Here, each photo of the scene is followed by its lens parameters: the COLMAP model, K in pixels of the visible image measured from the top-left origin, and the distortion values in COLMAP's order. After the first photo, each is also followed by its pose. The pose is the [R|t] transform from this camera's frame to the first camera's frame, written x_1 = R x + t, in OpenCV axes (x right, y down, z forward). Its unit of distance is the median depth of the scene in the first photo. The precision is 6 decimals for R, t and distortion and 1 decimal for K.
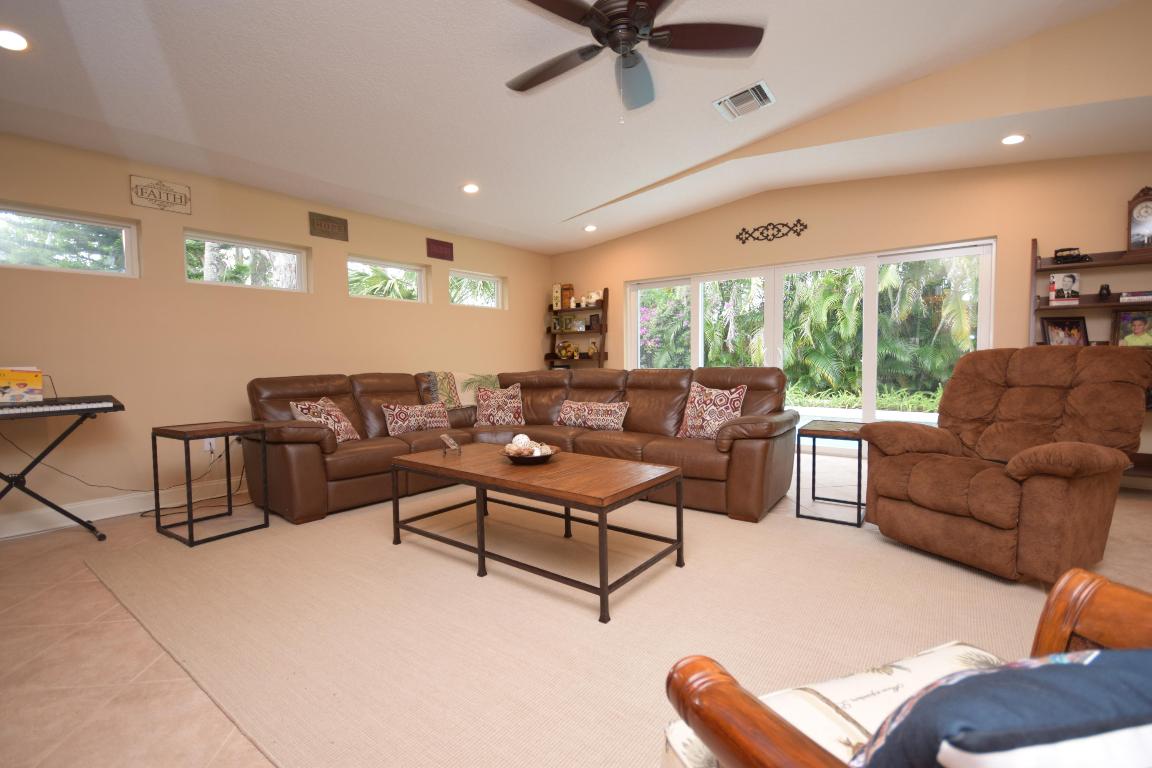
lens RADIAL K [[502.8, 0, 581.8], [0, 502.8, 384.7], [0, 0, 1]] dist [0.011579, -0.012003]
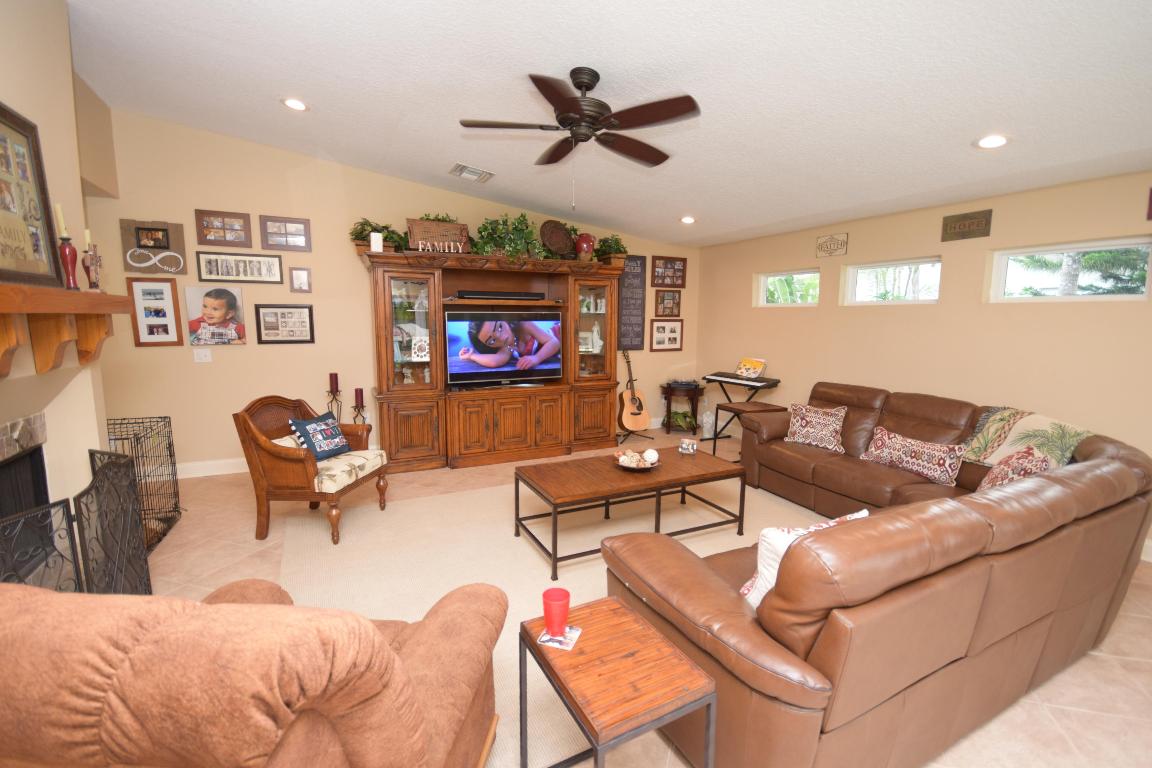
lens RADIAL K [[502.8, 0, 581.8], [0, 502.8, 384.7], [0, 0, 1]] dist [0.011579, -0.012003]
pose [[-0.433195, 0.131358, -0.891677, 0.649572], [-0.048932, 0.984436, 0.168795, -0.162909], [0.899971, 0.116752, -0.420025, 0.835809]]
